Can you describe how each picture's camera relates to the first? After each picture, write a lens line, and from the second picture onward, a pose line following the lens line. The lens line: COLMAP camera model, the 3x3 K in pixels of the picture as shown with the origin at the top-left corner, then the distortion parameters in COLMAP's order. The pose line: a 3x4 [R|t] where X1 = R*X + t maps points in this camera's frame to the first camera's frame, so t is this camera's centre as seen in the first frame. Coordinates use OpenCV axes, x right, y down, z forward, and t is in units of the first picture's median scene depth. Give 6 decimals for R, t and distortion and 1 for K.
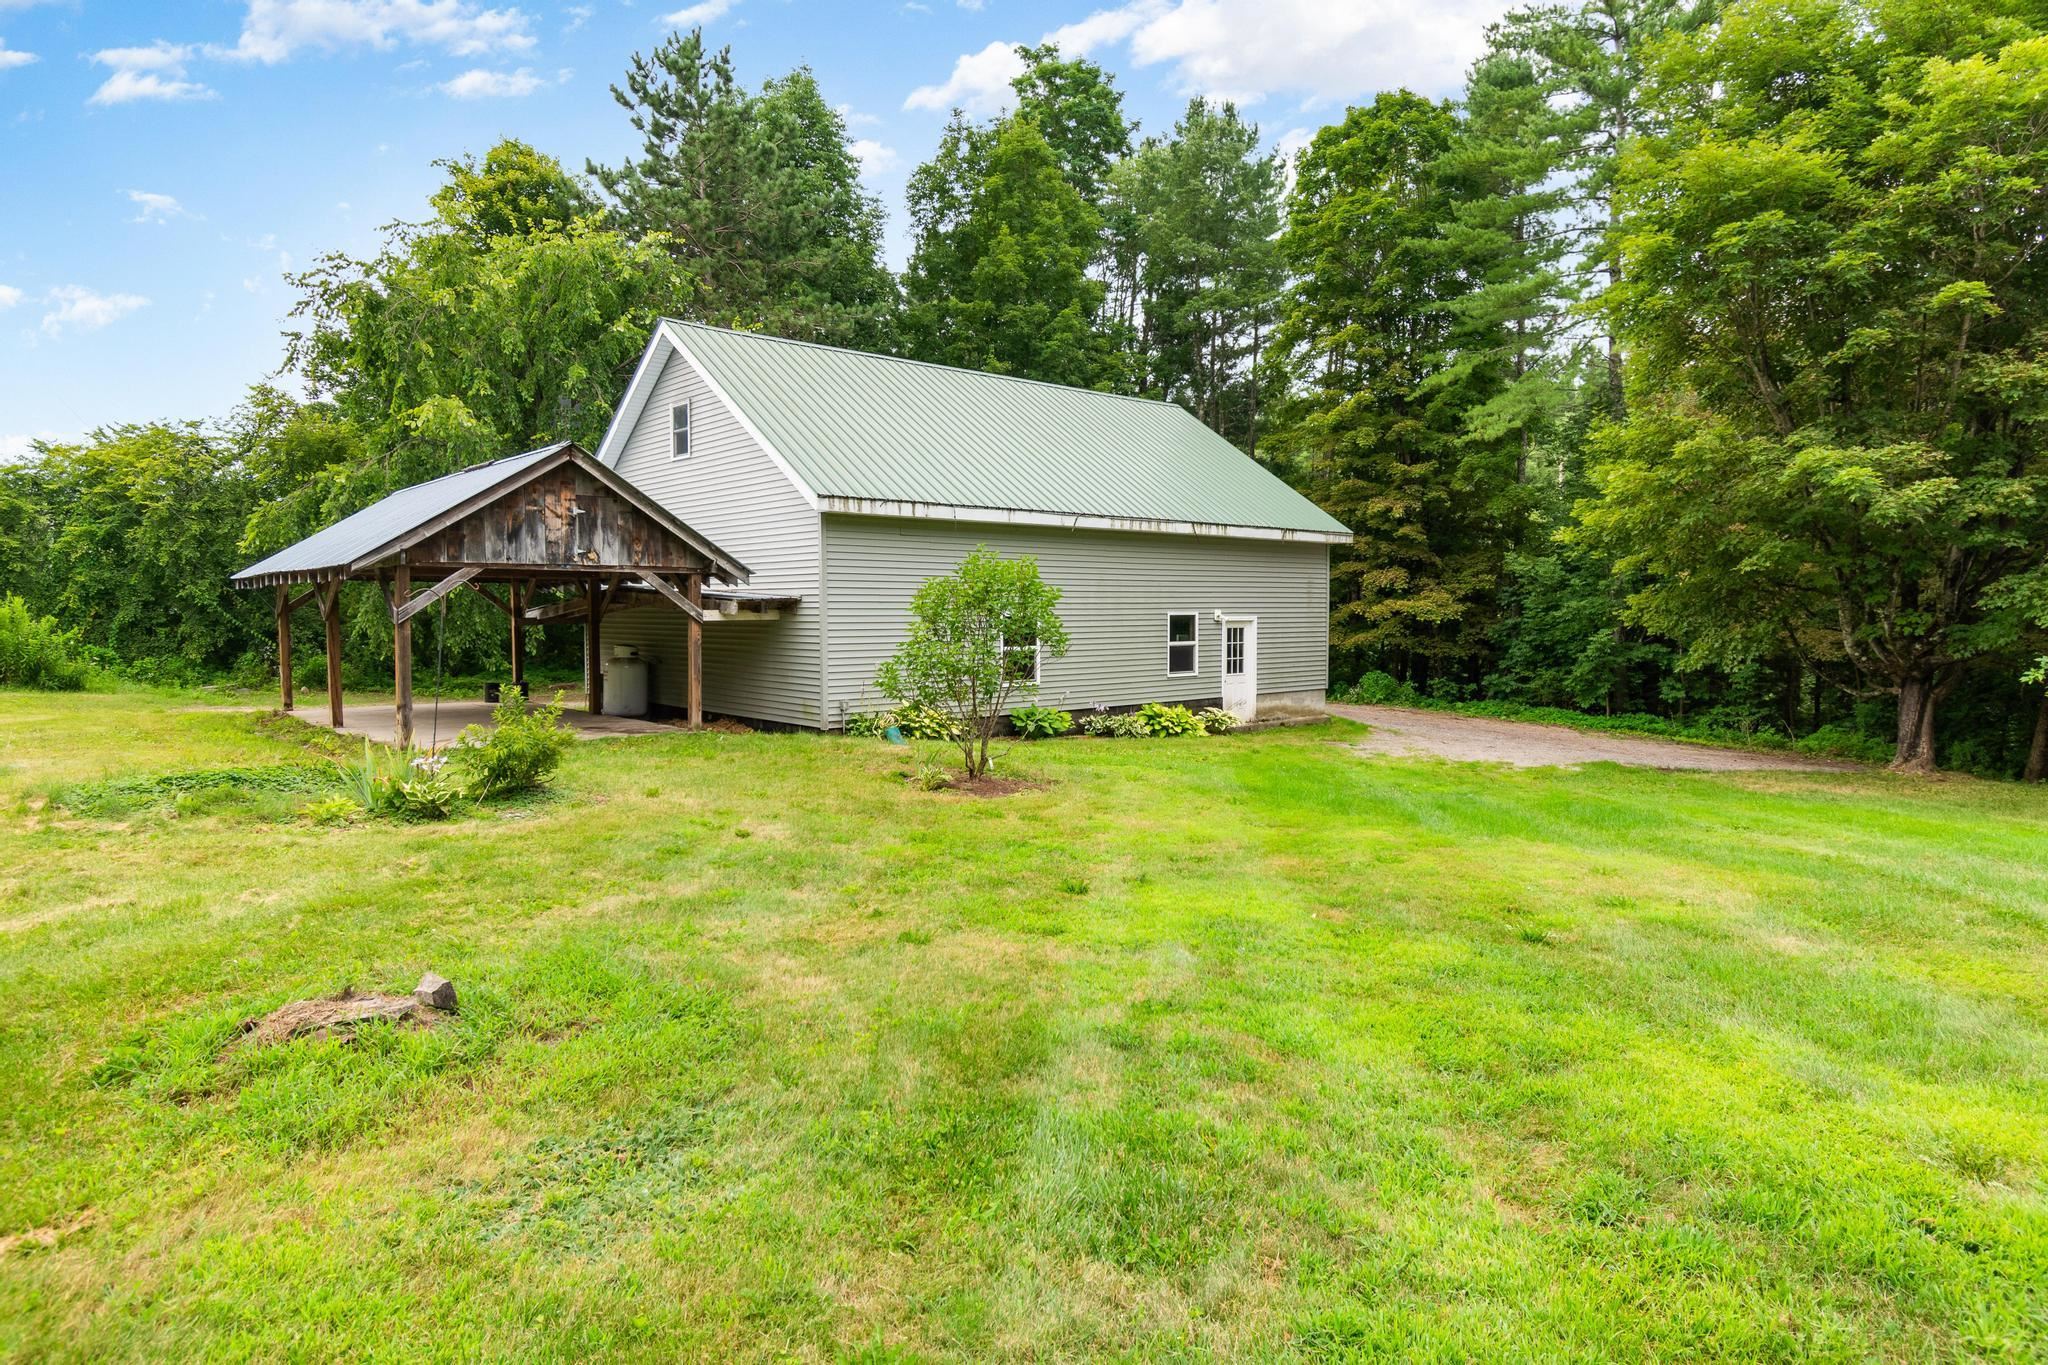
lens RADIAL K [[1136.6, 0, 1024.0], [0, 1136.6, 682.5], [0, 0, 1]] dist [0.016629, -0.016427]
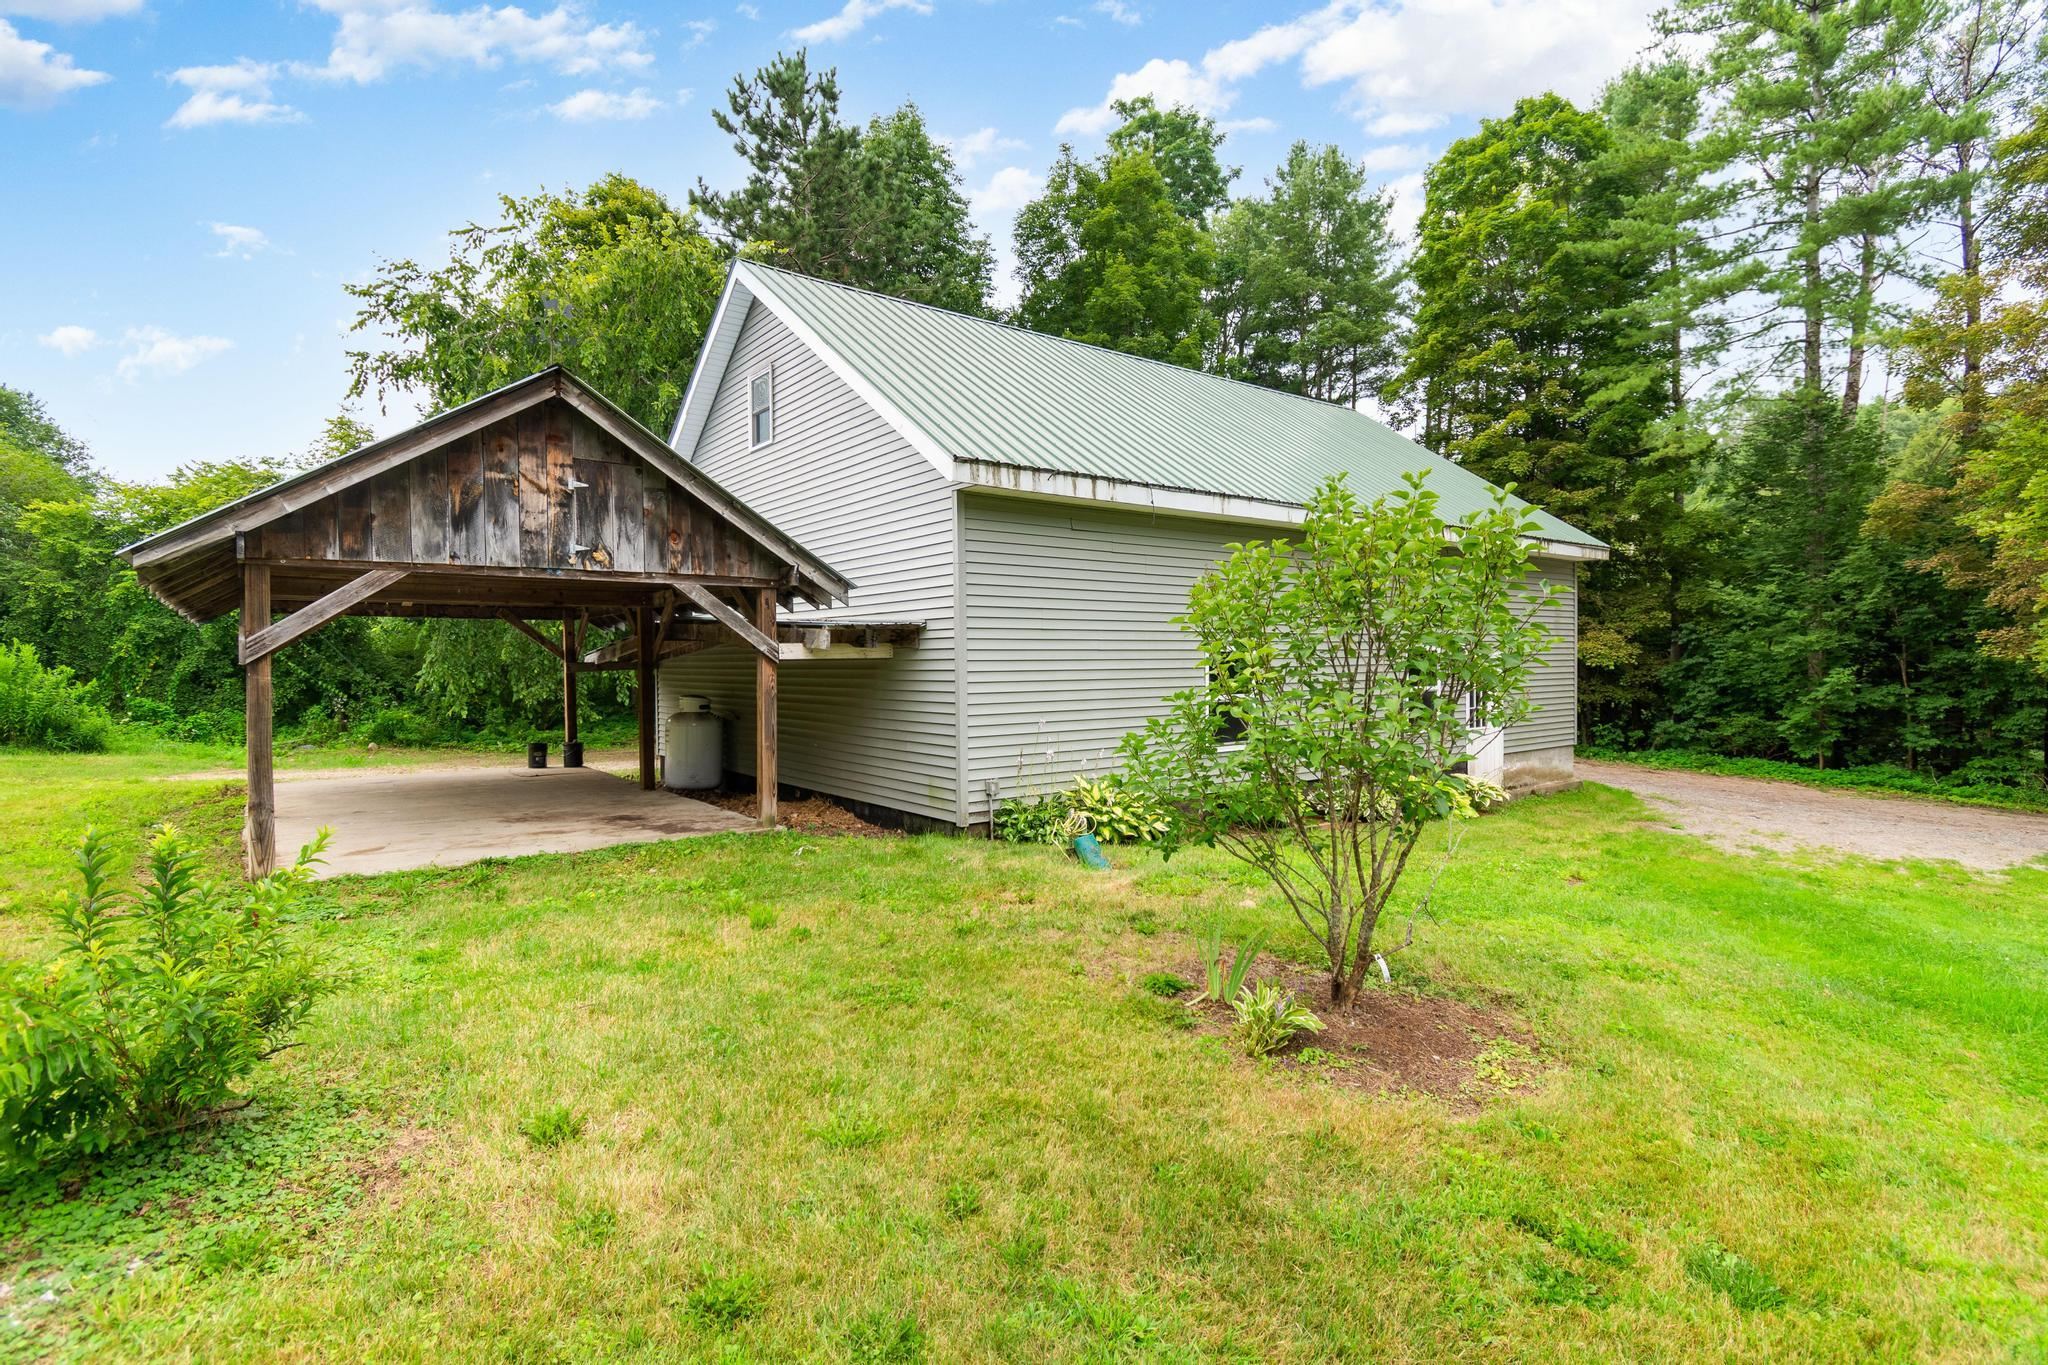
lens RADIAL K [[970.6, 0, 1028.5], [0, 970.6, 713.4], [0, 0, 1]] dist [-0.001264, 0.000071]
pose [[0.997846, -0.004959, -0.065408, -0.067119], [0.004336, 0.999944, -0.009662, -0.011228], [0.065453, 0.009357, 0.997812, 0.297471]]
